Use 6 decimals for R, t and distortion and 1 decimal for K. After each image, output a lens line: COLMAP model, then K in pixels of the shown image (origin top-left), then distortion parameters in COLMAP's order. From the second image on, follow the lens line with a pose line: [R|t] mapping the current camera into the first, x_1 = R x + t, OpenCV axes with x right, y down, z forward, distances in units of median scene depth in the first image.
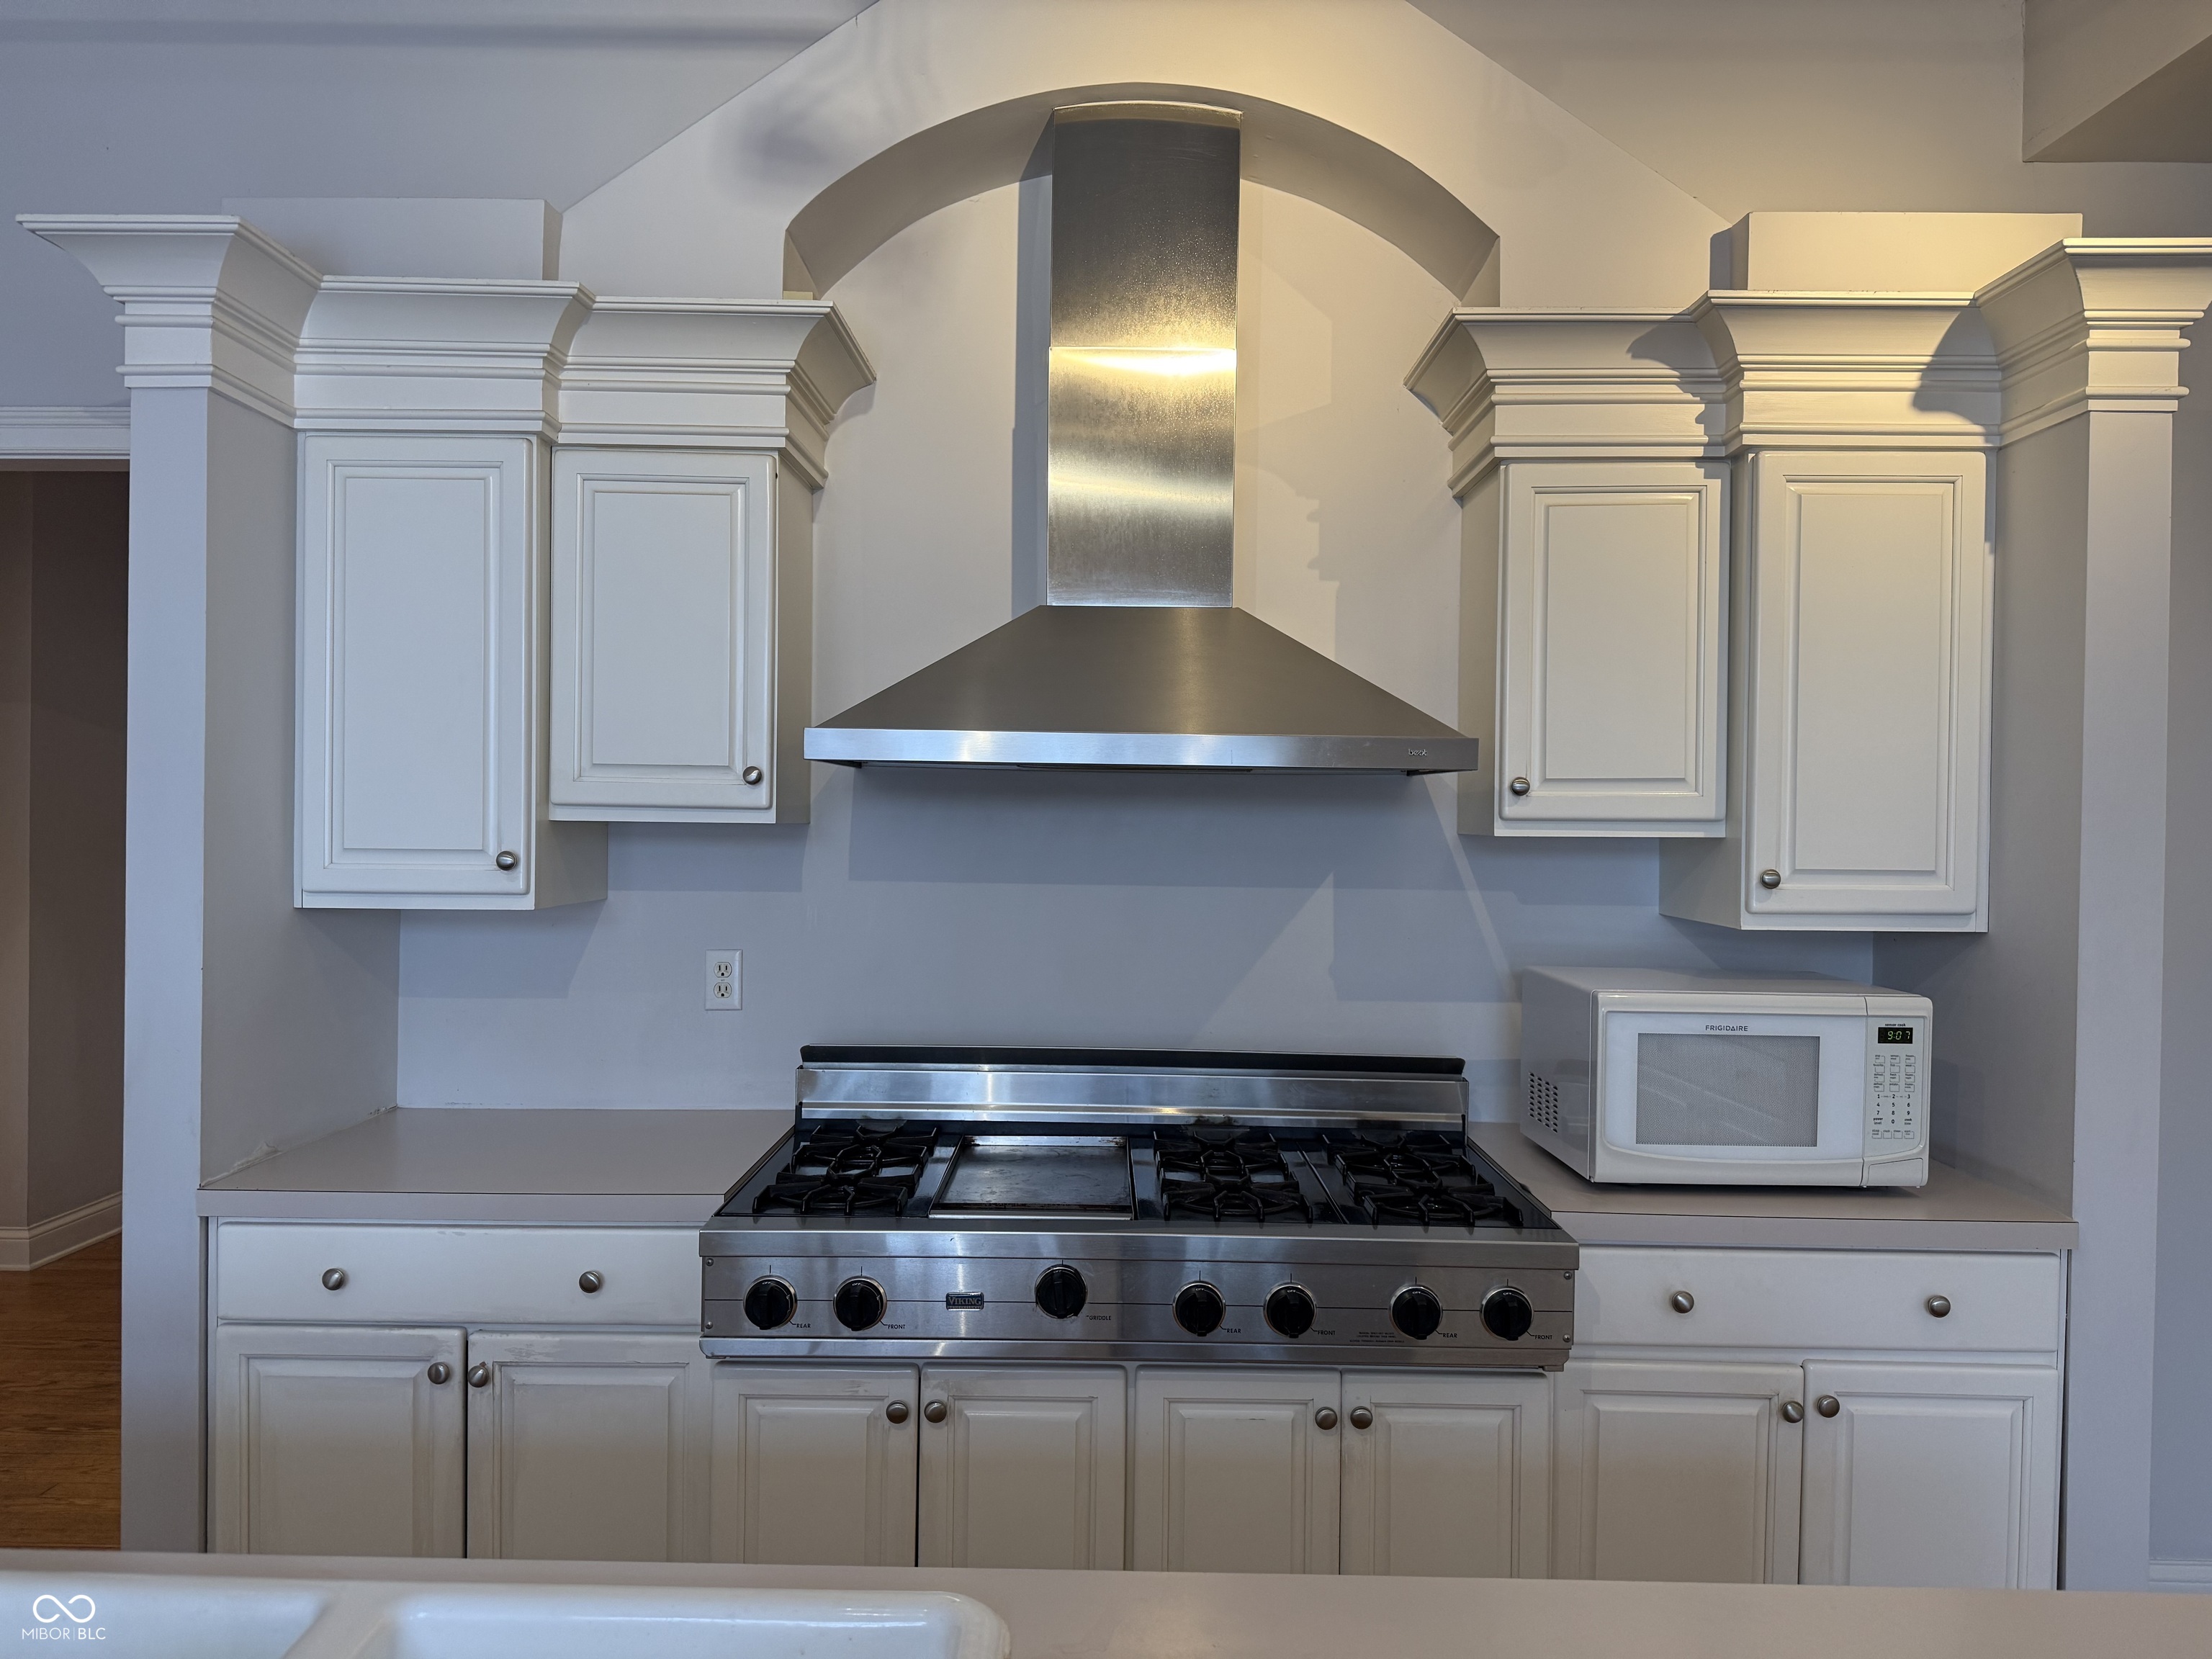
lens RADIAL K [[1558.9, 0, 1104.4], [0, 1558.9, 831.0], [0, 0, 1]] dist [0.071210, -0.081515]
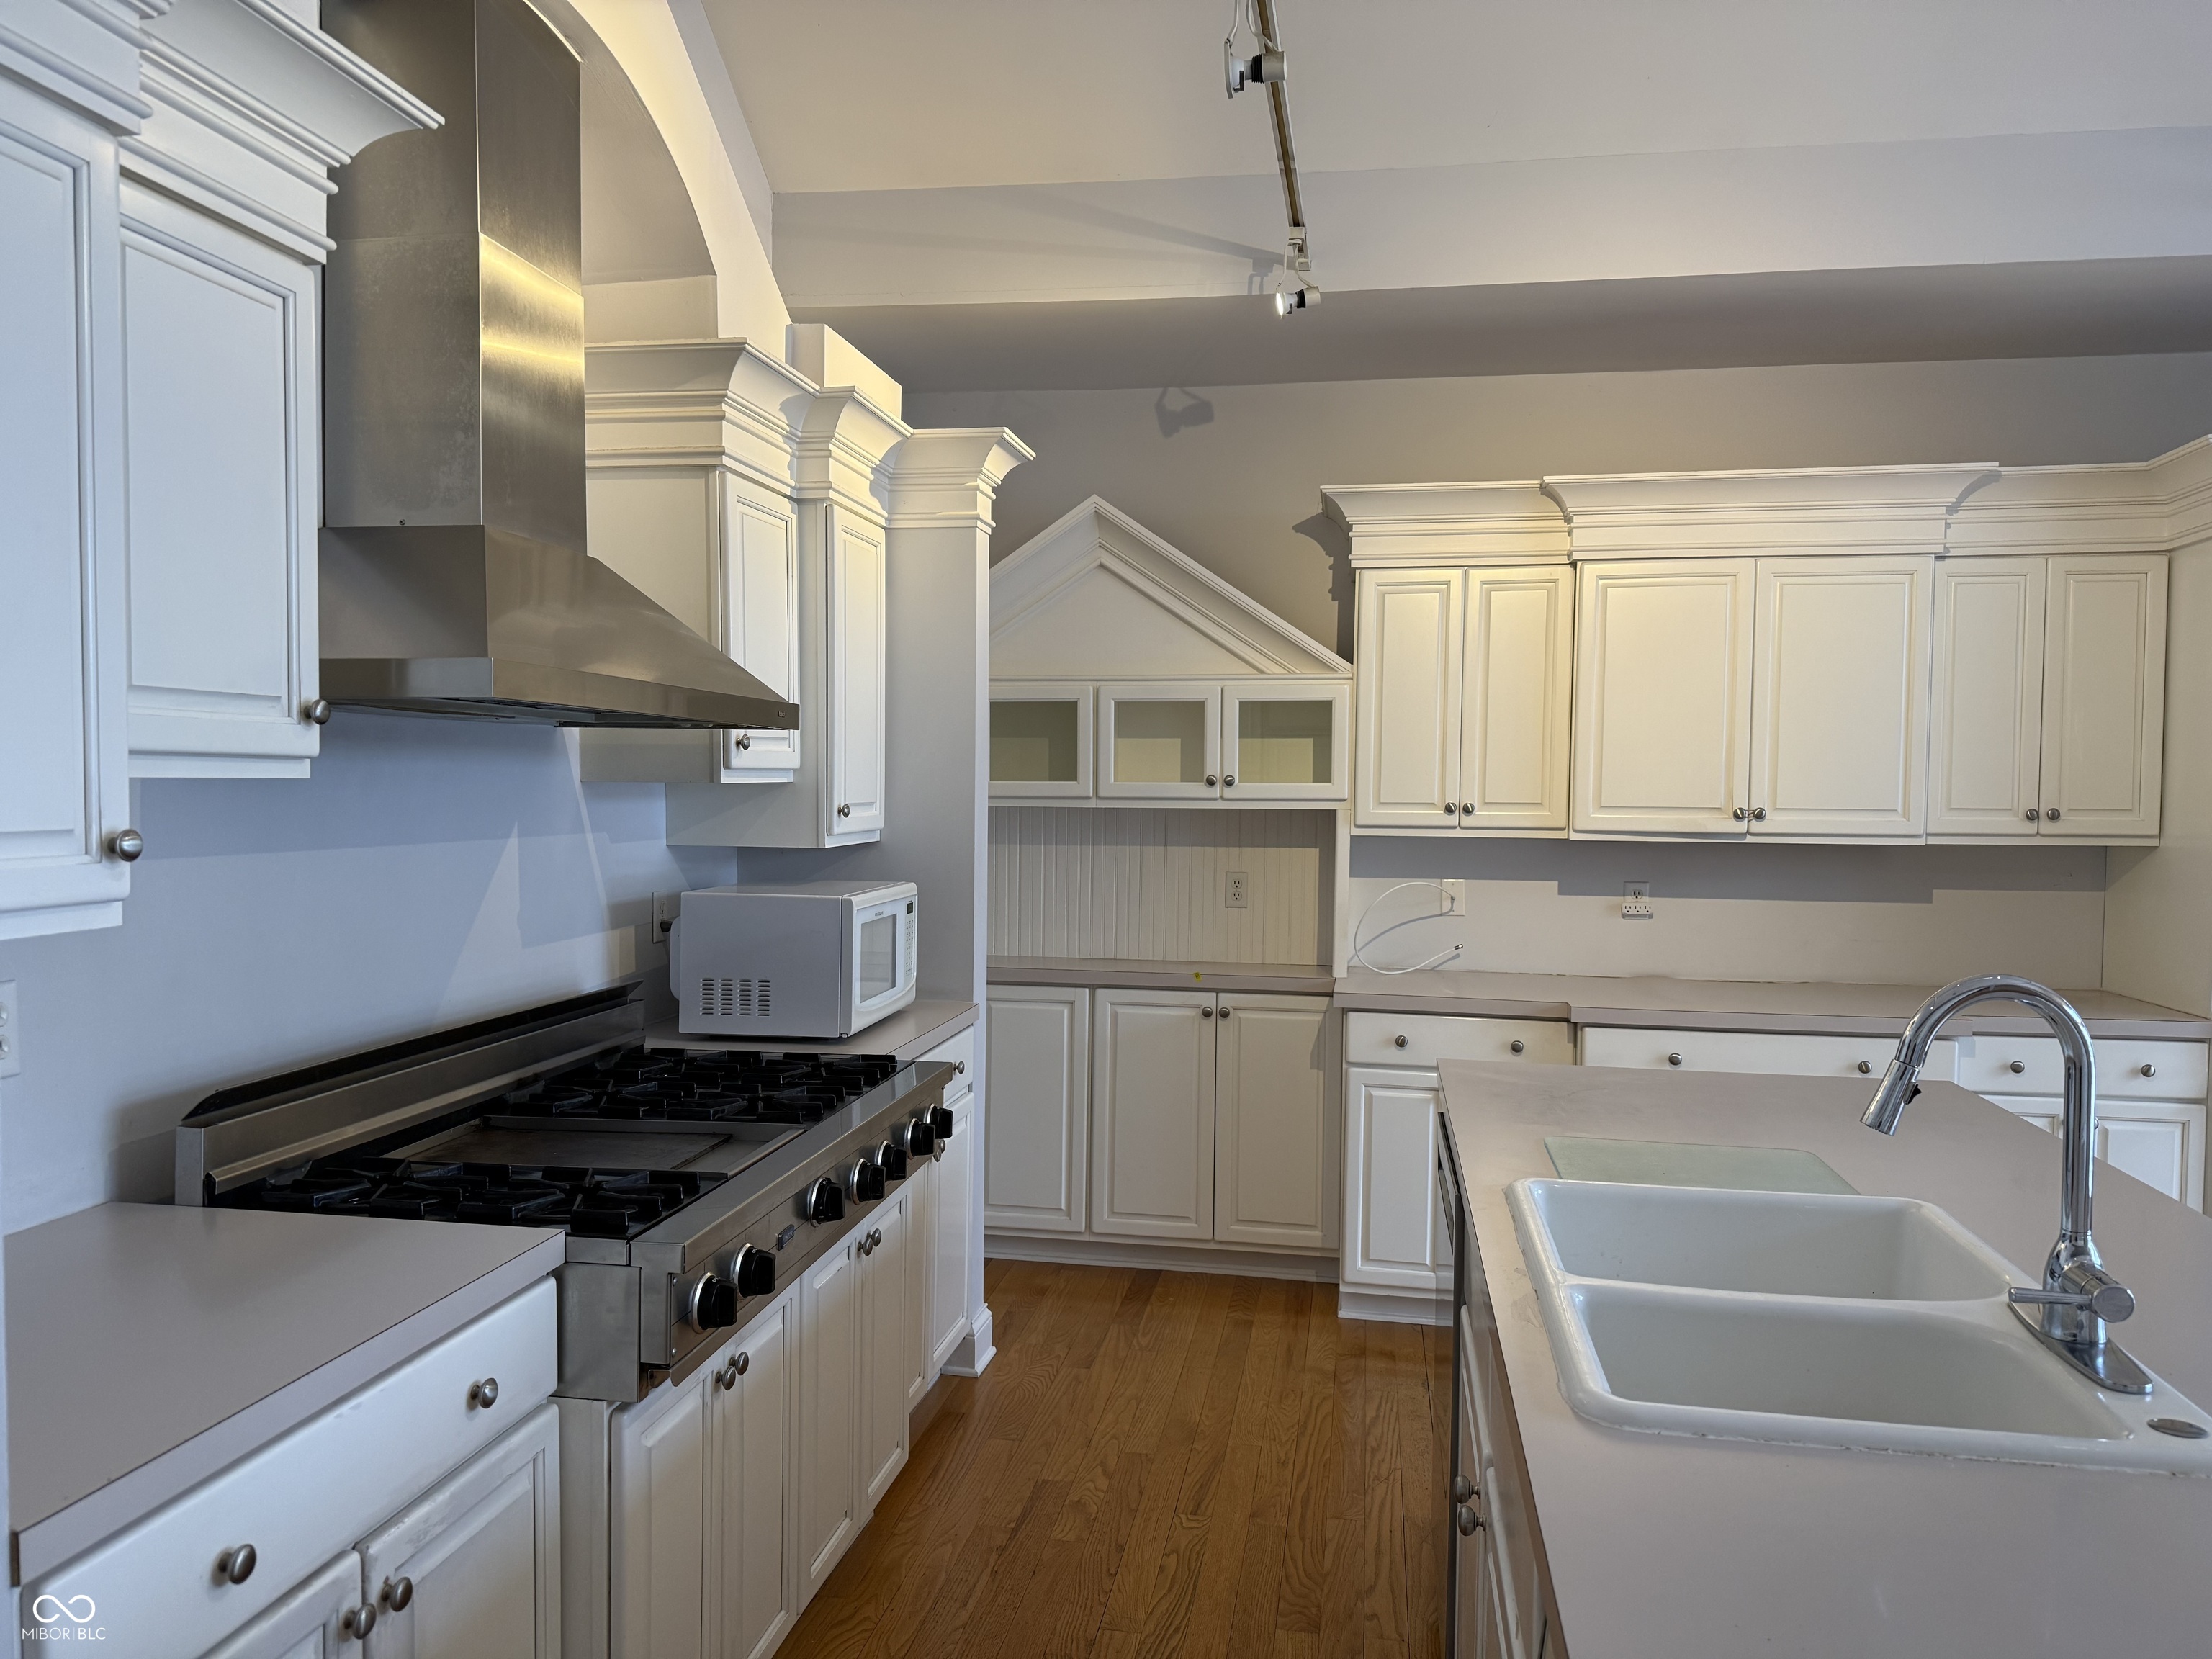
lens RADIAL K [[1558.9, 0, 1104.4], [0, 1558.9, 831.0], [0, 0, 1]] dist [0.071210, -0.081515]
pose [[0.165109, -0.044352, 0.985278, -0.890986], [0.010706, 0.999010, 0.043176, -0.008624], [-0.986217, 0.003419, 0.165420, 0.519668]]
